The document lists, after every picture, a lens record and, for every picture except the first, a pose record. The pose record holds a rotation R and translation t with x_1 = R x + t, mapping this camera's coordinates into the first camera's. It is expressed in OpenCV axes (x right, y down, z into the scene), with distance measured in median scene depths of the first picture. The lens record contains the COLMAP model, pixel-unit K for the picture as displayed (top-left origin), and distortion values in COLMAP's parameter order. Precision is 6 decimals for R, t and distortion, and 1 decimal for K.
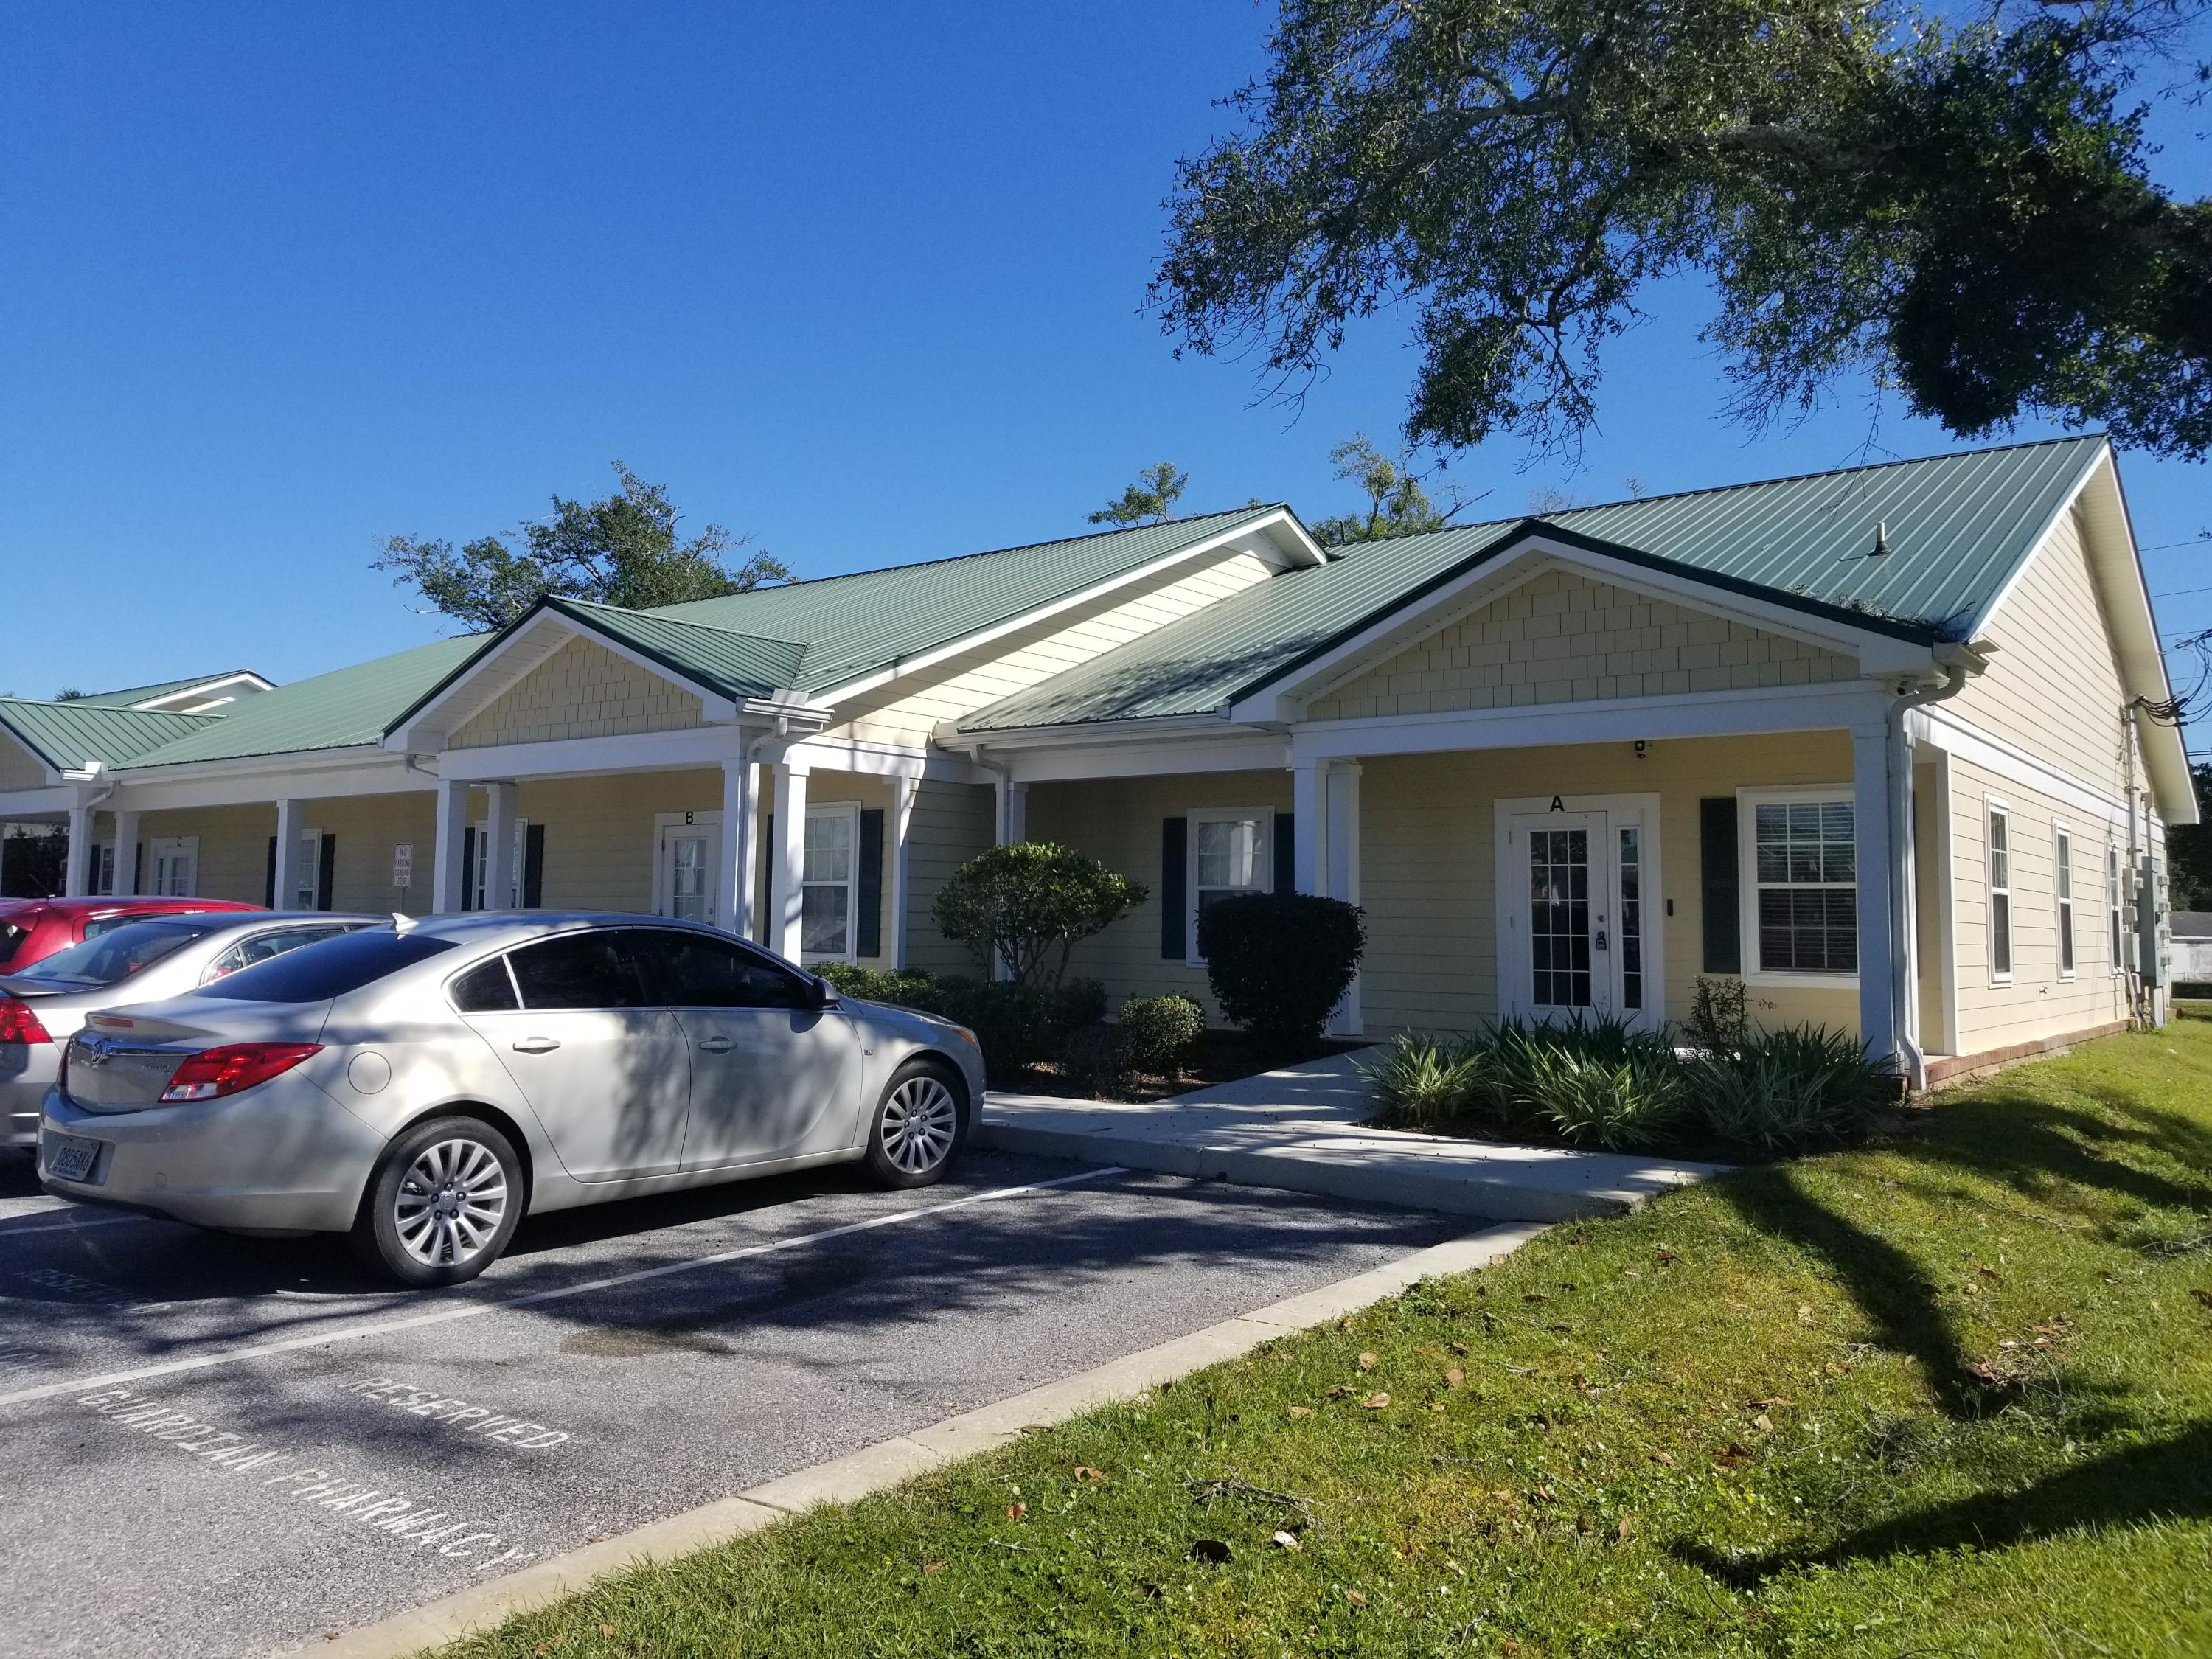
lens RADIAL K [[1701.1, 0, 1111.1], [0, 1701.1, 737.7], [0, 0, 1]] dist [0.102773, -0.181201]
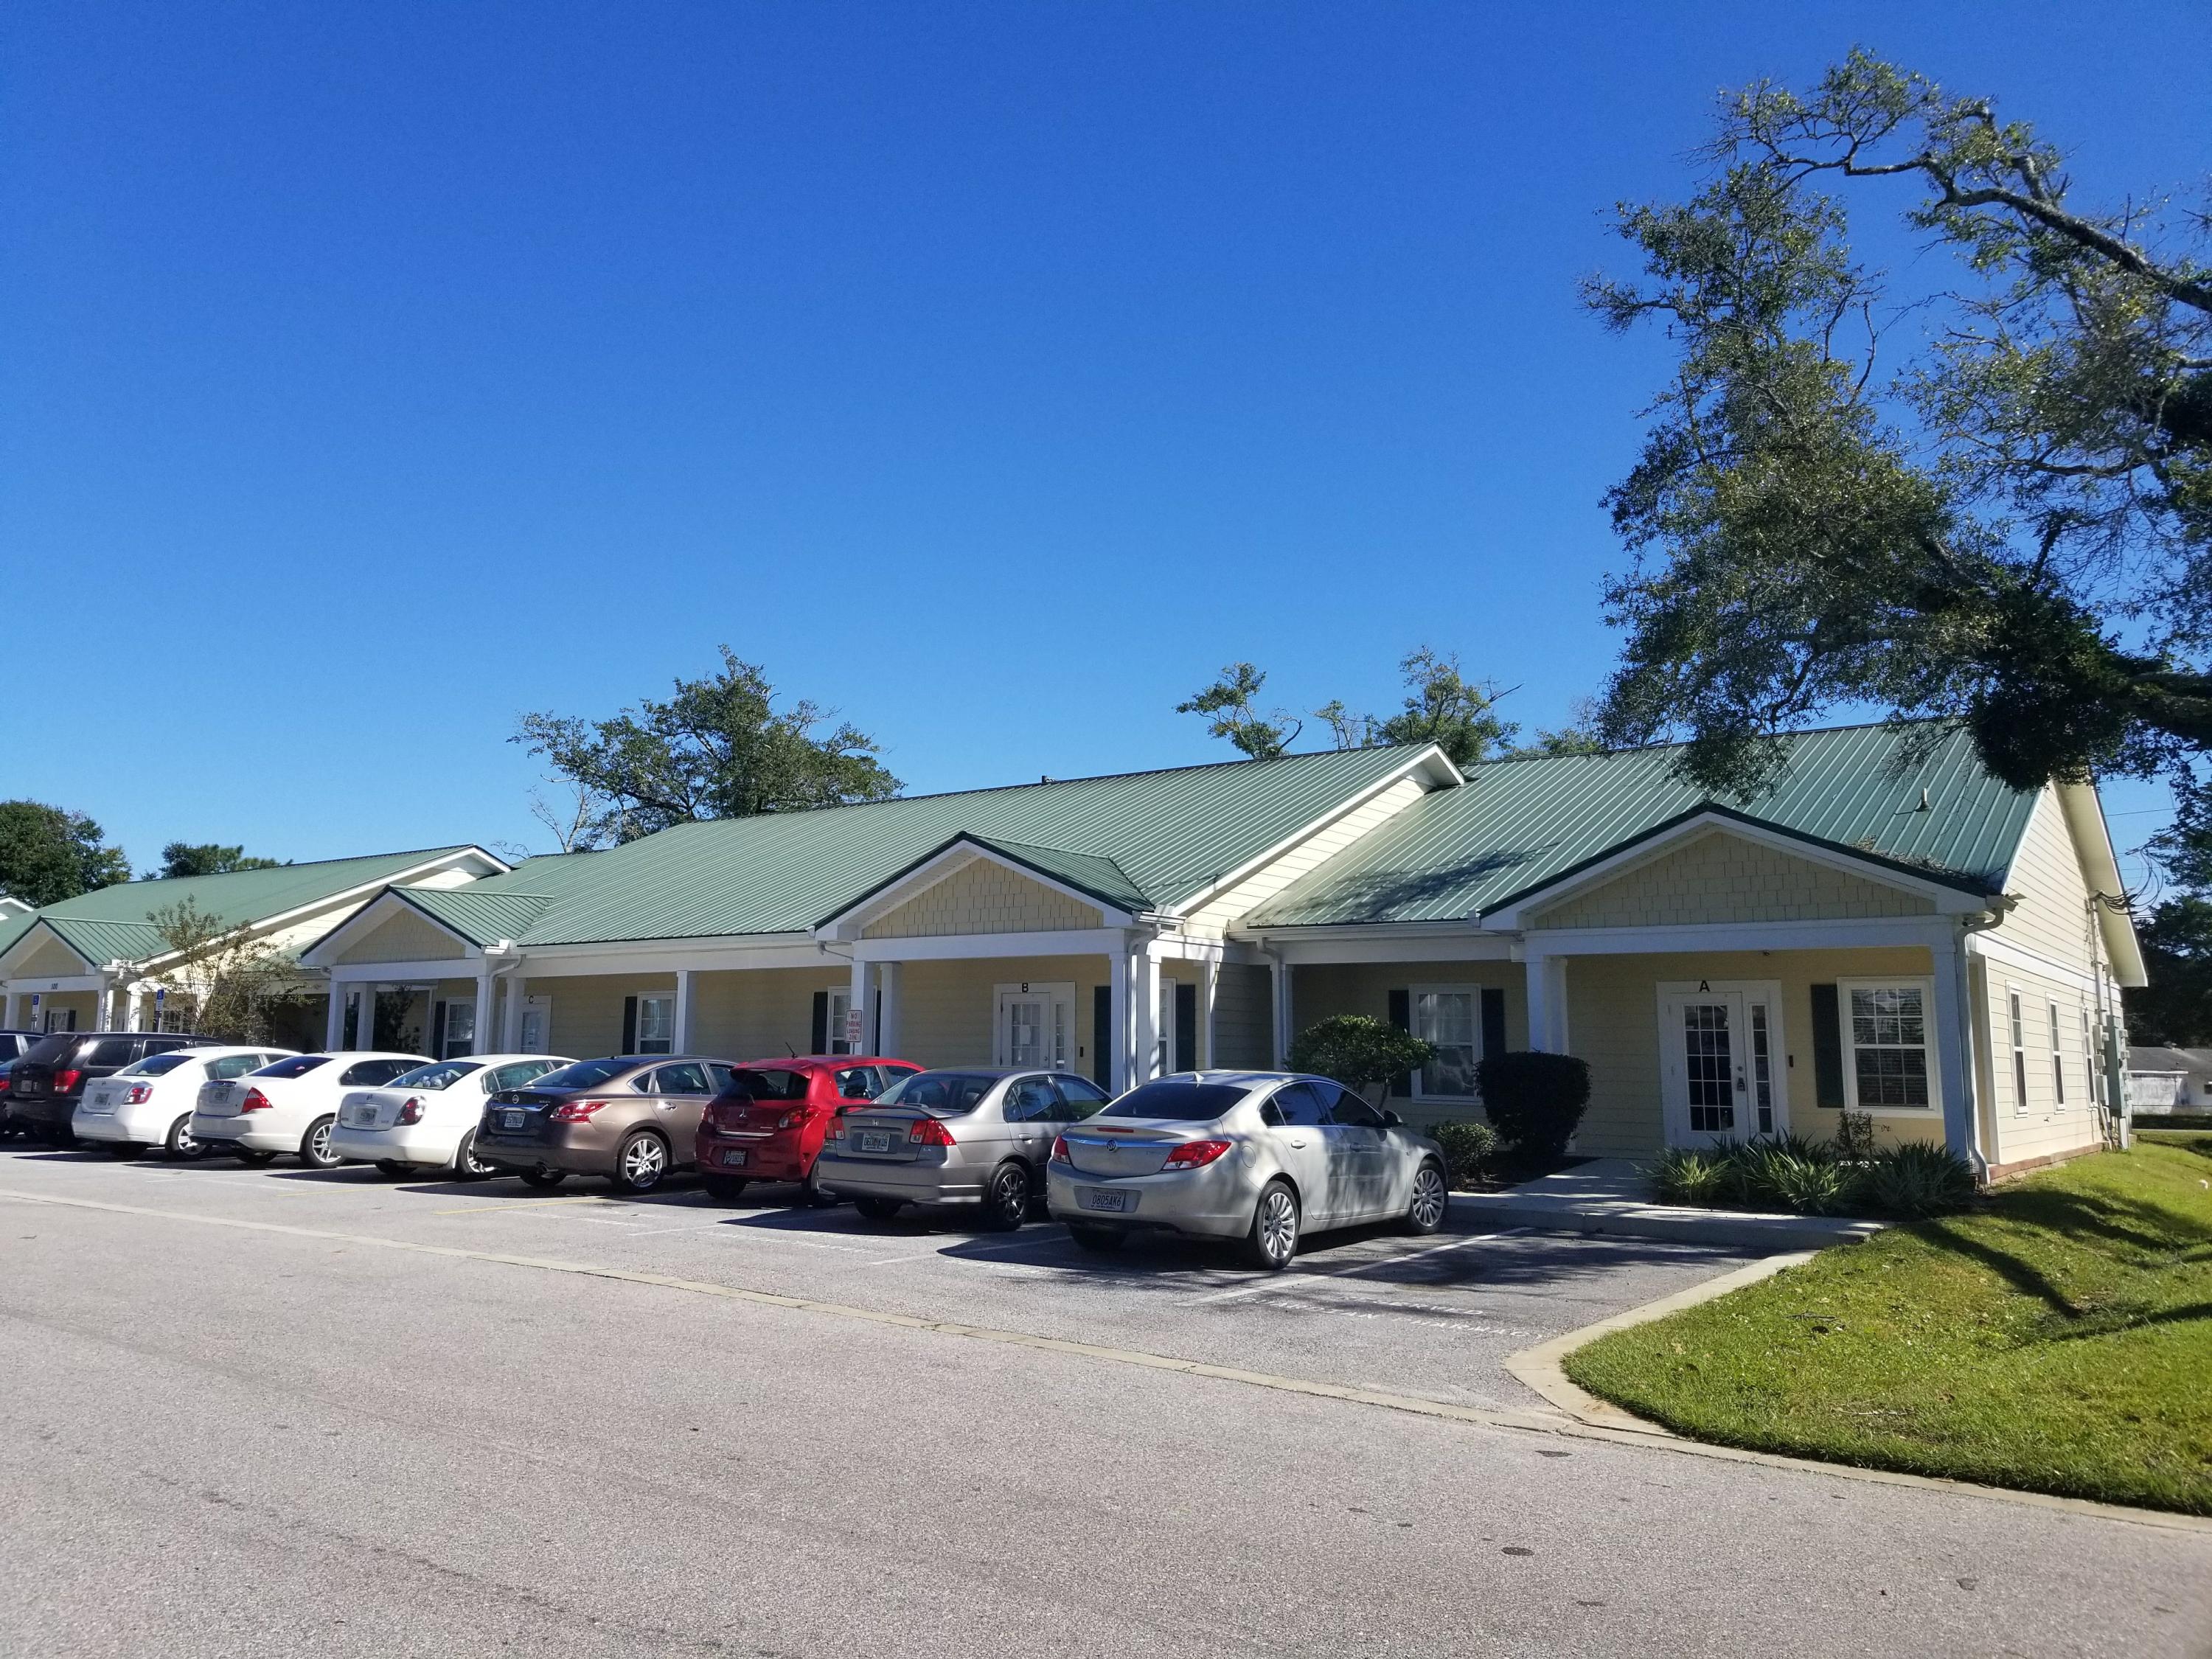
lens RADIAL K [[1636.6, 0, 1100.5], [0, 1636.6, 756.6], [0, 0, 1]] dist [0.080591, -0.127633]
pose [[0.999971, 0.000866, 0.007604, -0.251530], [-0.000312, 0.997363, -0.072576, -0.051919], [-0.007647, 0.072571, 0.997334, -0.374677]]
